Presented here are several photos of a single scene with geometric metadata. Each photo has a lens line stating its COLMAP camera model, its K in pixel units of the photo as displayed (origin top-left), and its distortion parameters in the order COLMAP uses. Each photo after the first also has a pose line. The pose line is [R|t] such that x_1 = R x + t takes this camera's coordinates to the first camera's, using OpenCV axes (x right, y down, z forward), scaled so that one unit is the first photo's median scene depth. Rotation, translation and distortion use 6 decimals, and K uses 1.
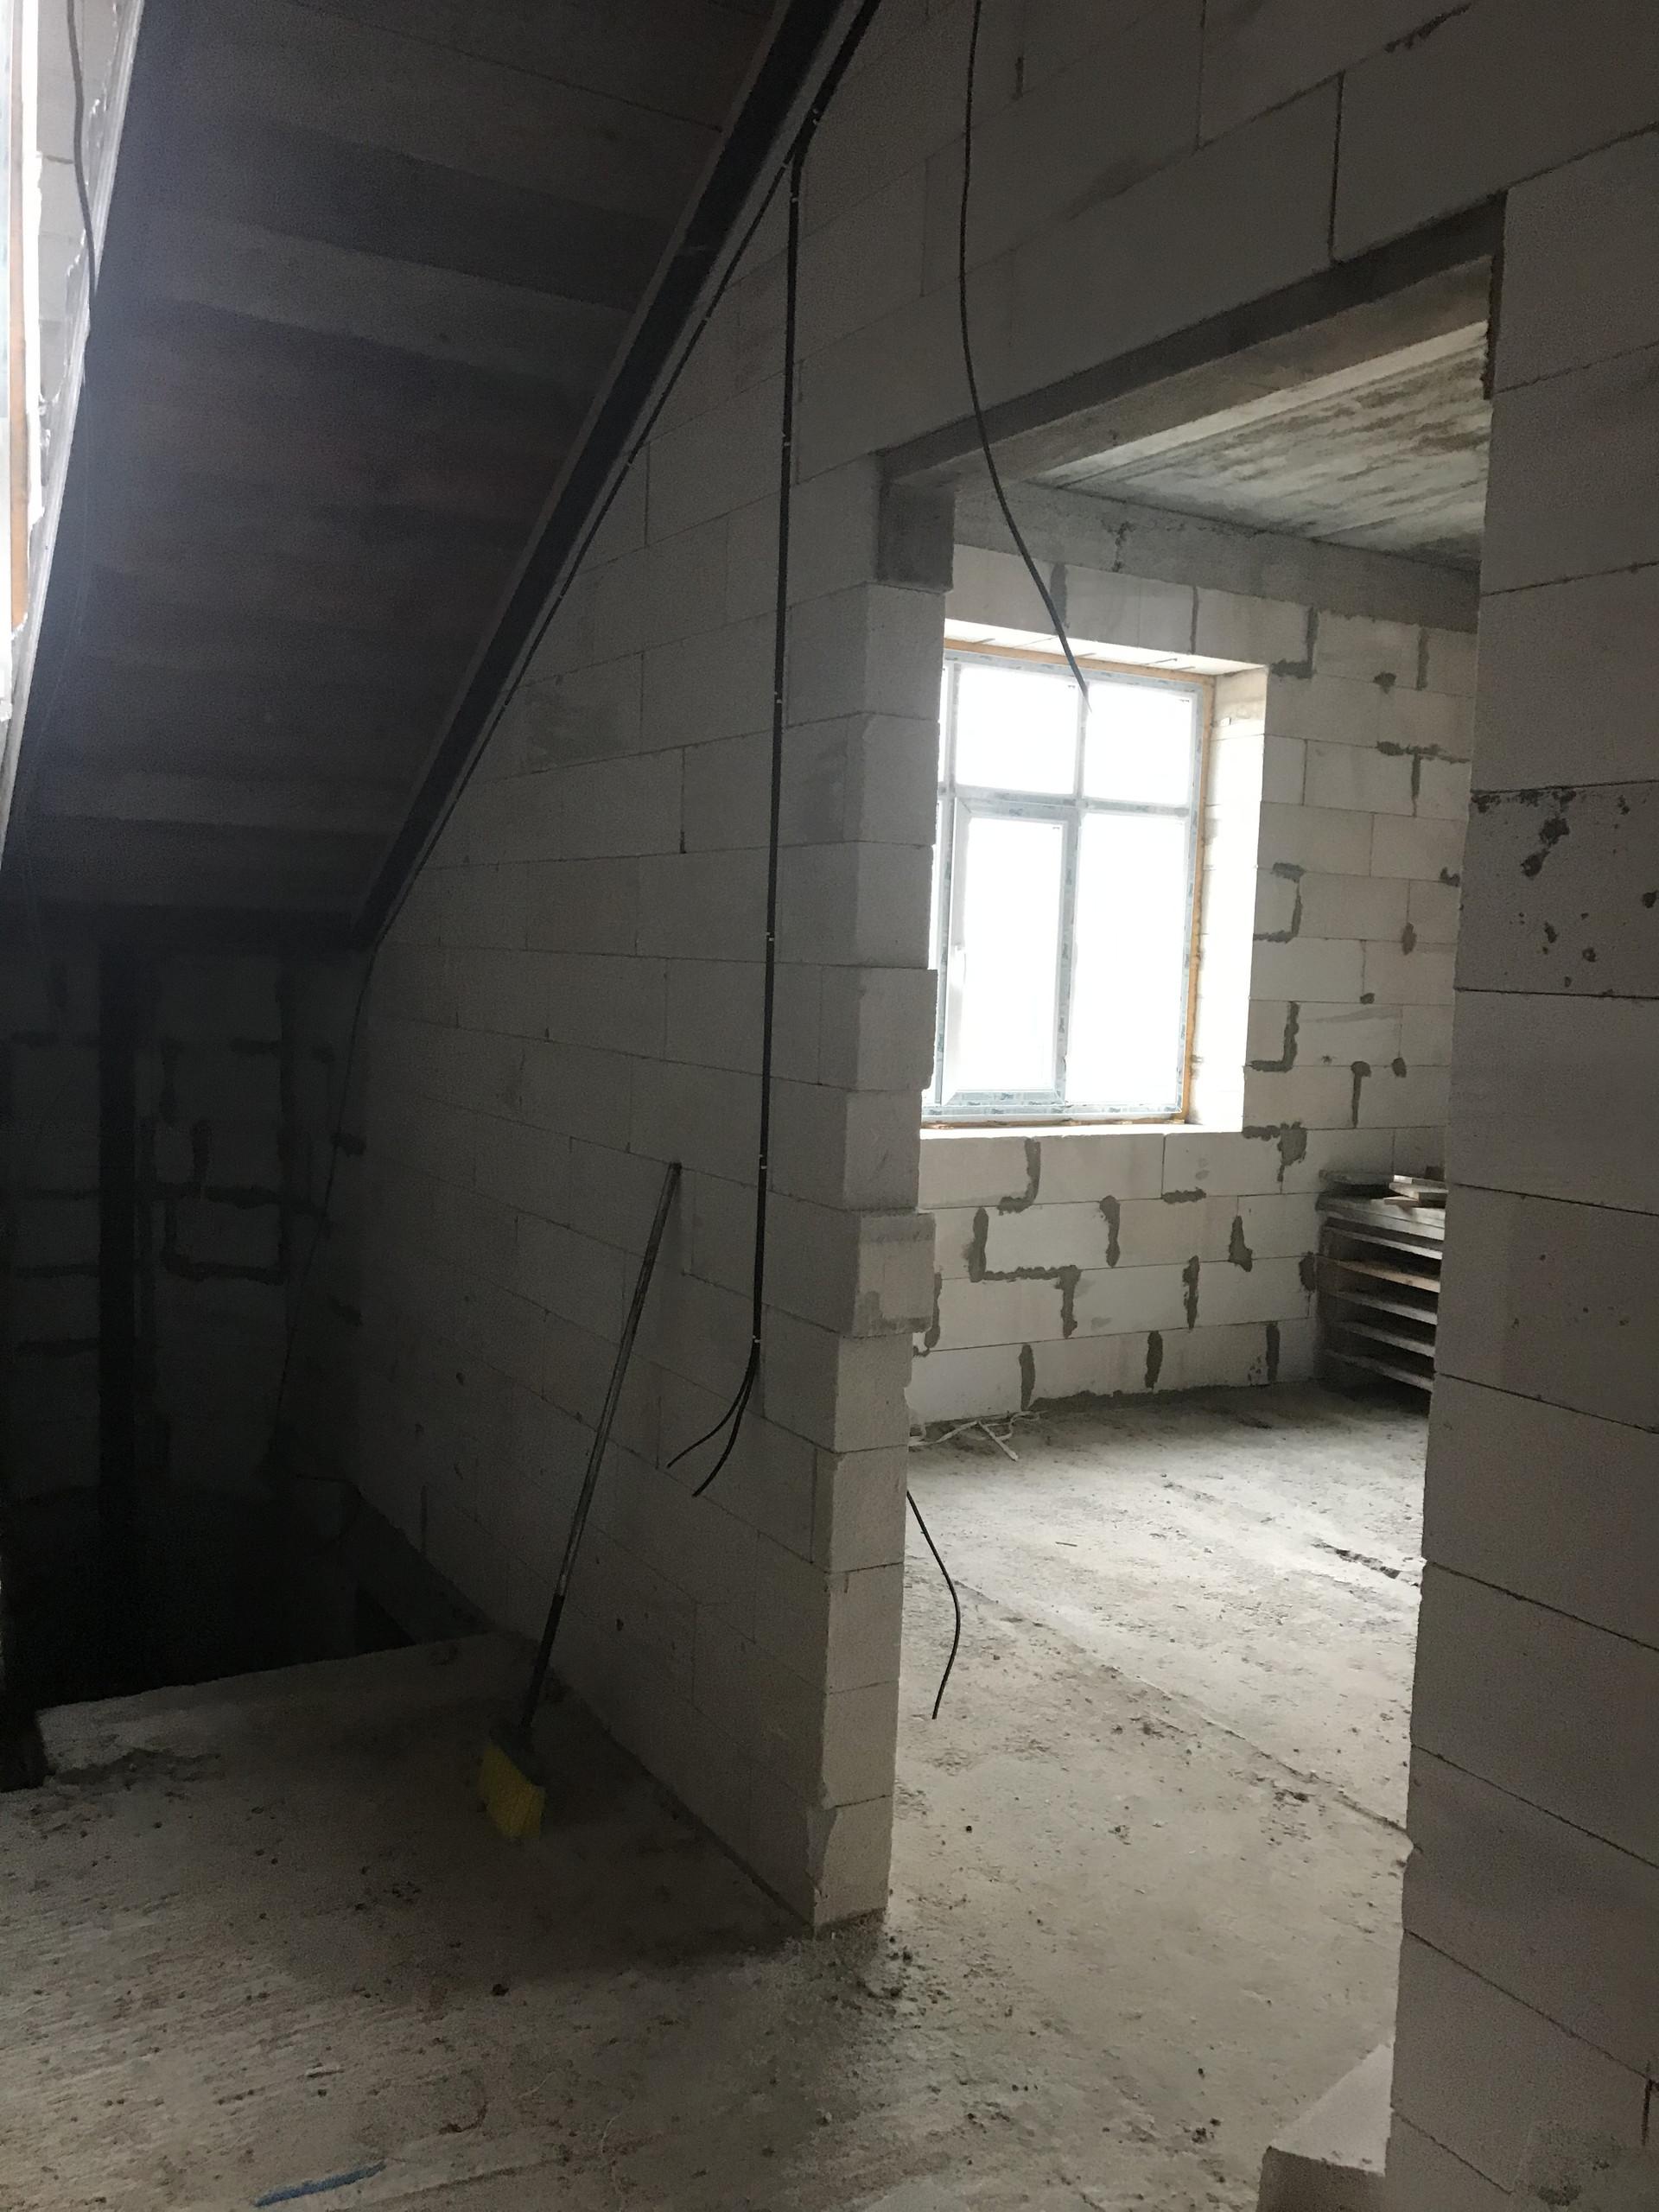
lens RADIAL K [[1824.8, 0, 828.5], [0, 1824.8, 1088.7], [0, 0, 1]] dist [0.038497, -0.034340]
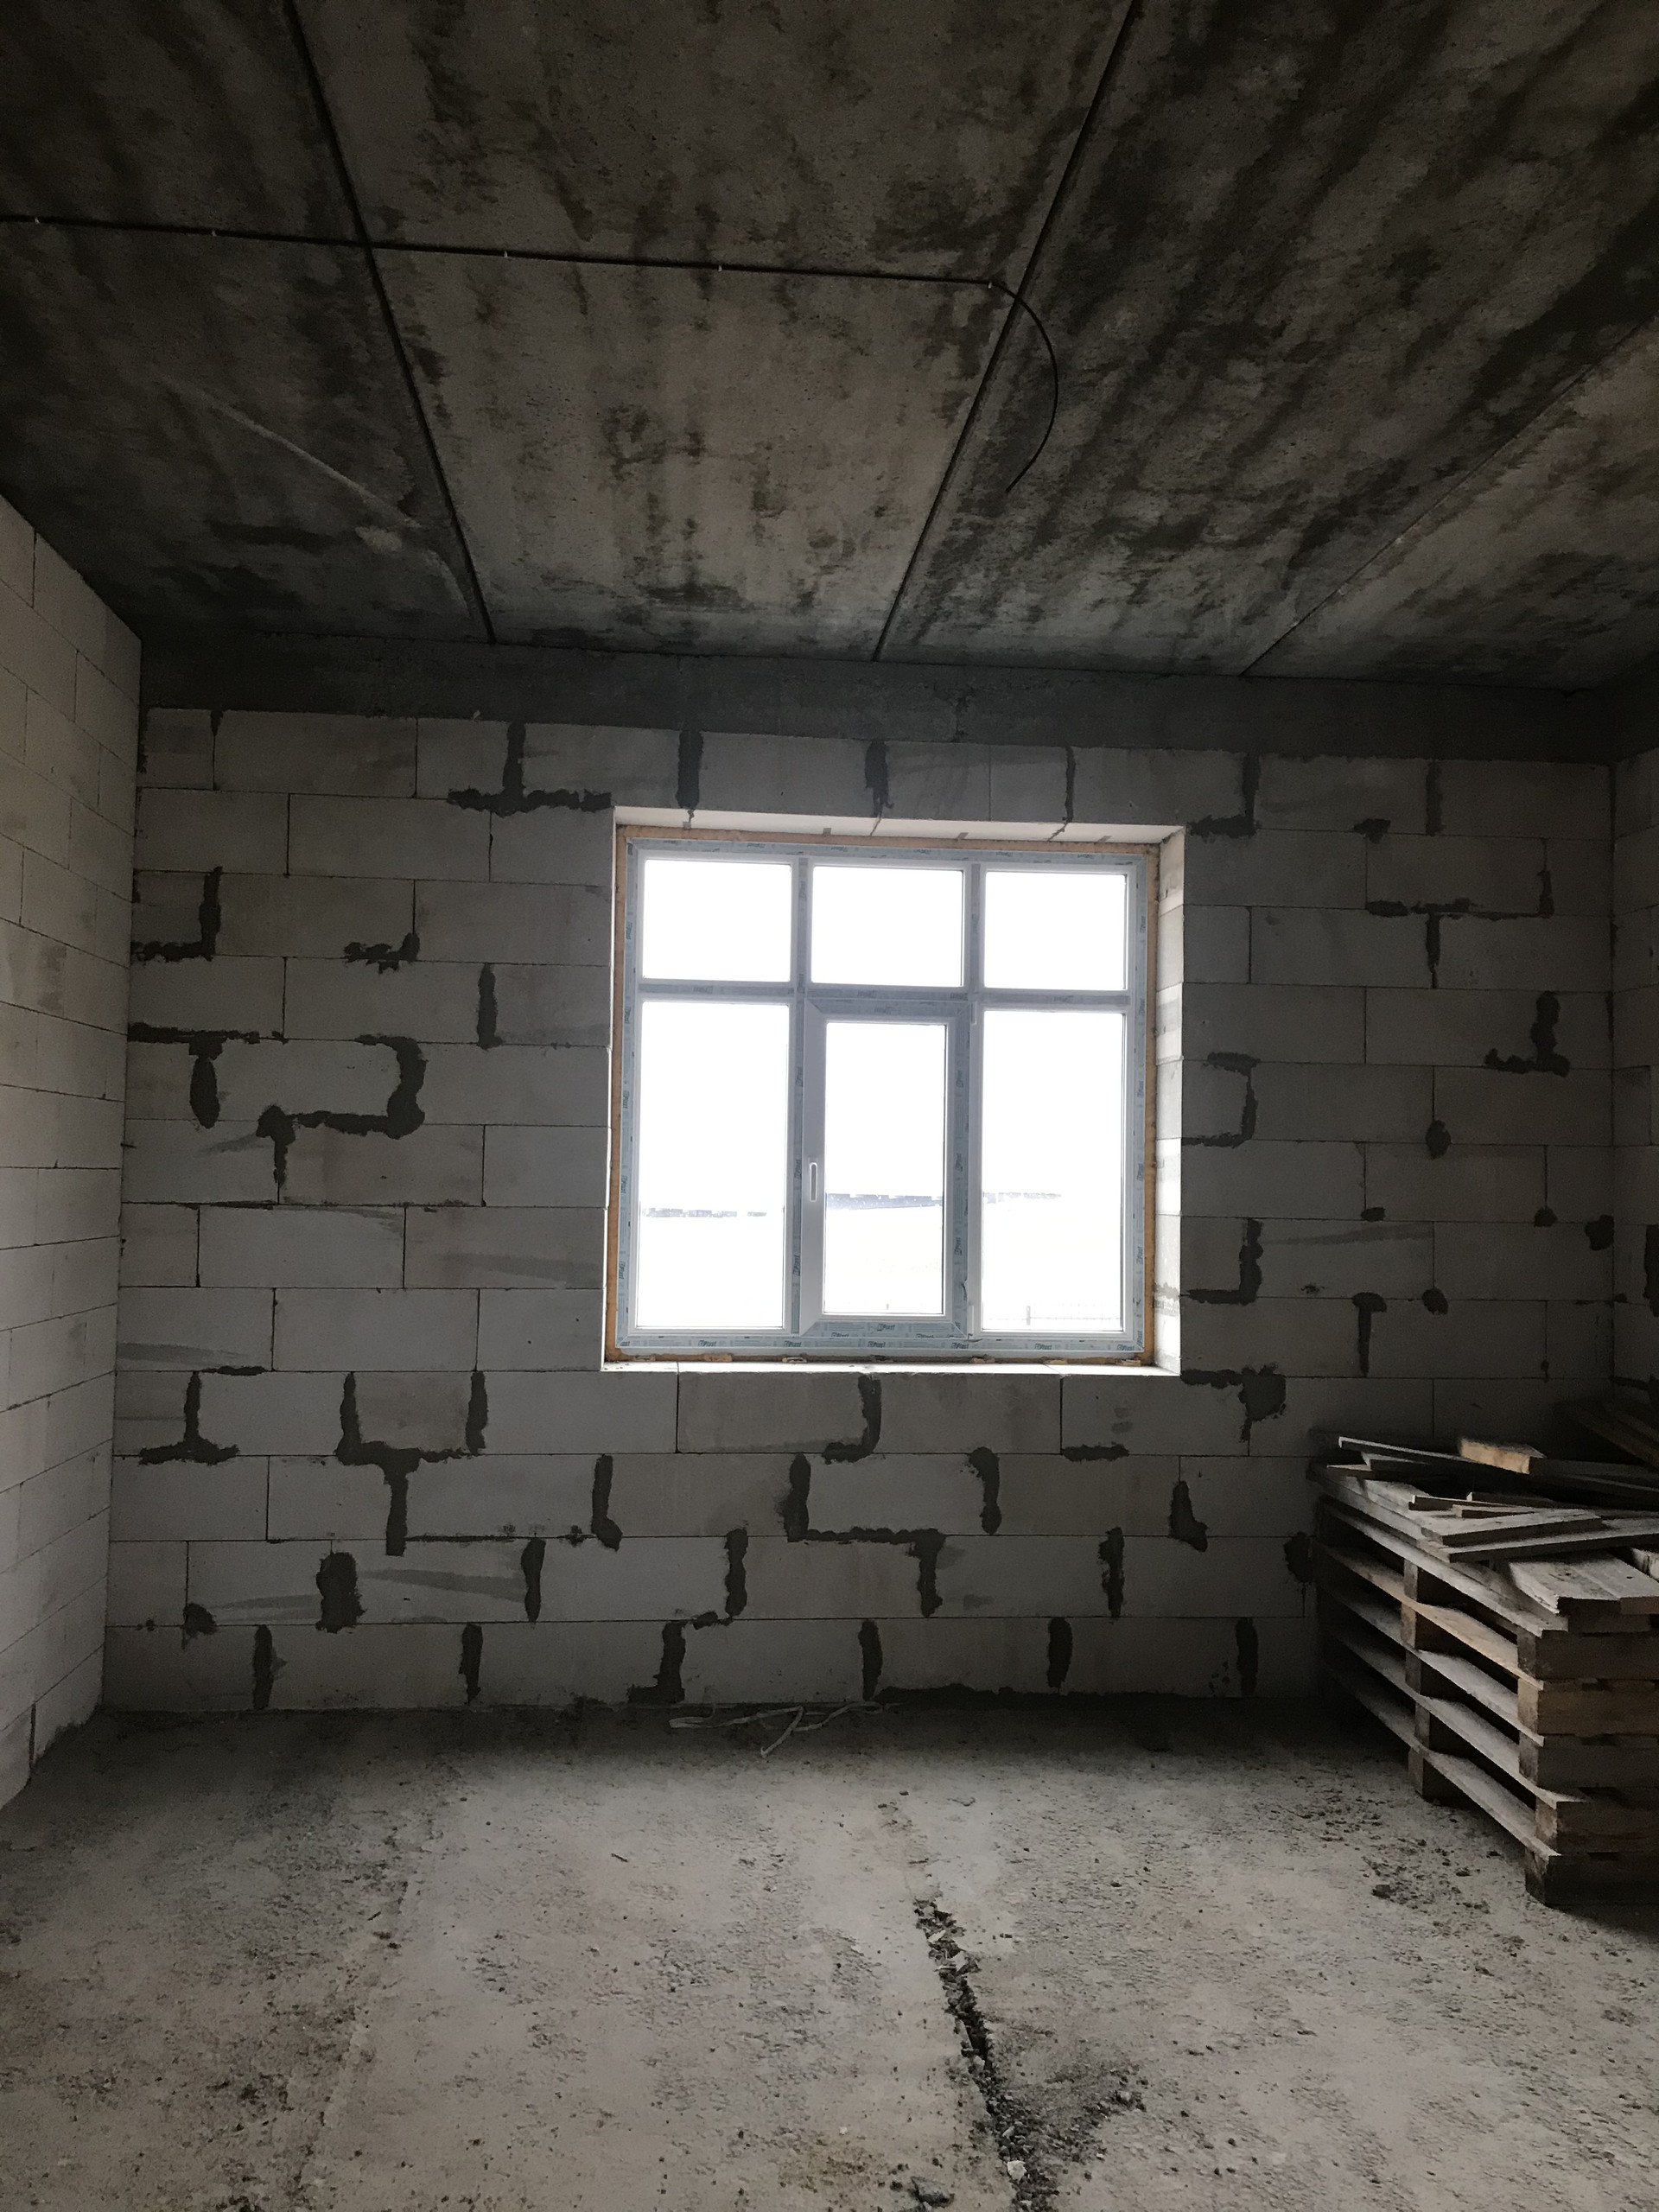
lens RADIAL K [[1824.8, 0, 834.7], [0, 1824.8, 1094.5], [0, 0, 1]] dist [0.038497, -0.034340]
pose [[0.907888, -0.043338, -0.416966, 0.448414], [-0.012661, 0.991354, -0.130604, 0.007328], [0.419021, 0.123853, 0.899490, 0.182064]]
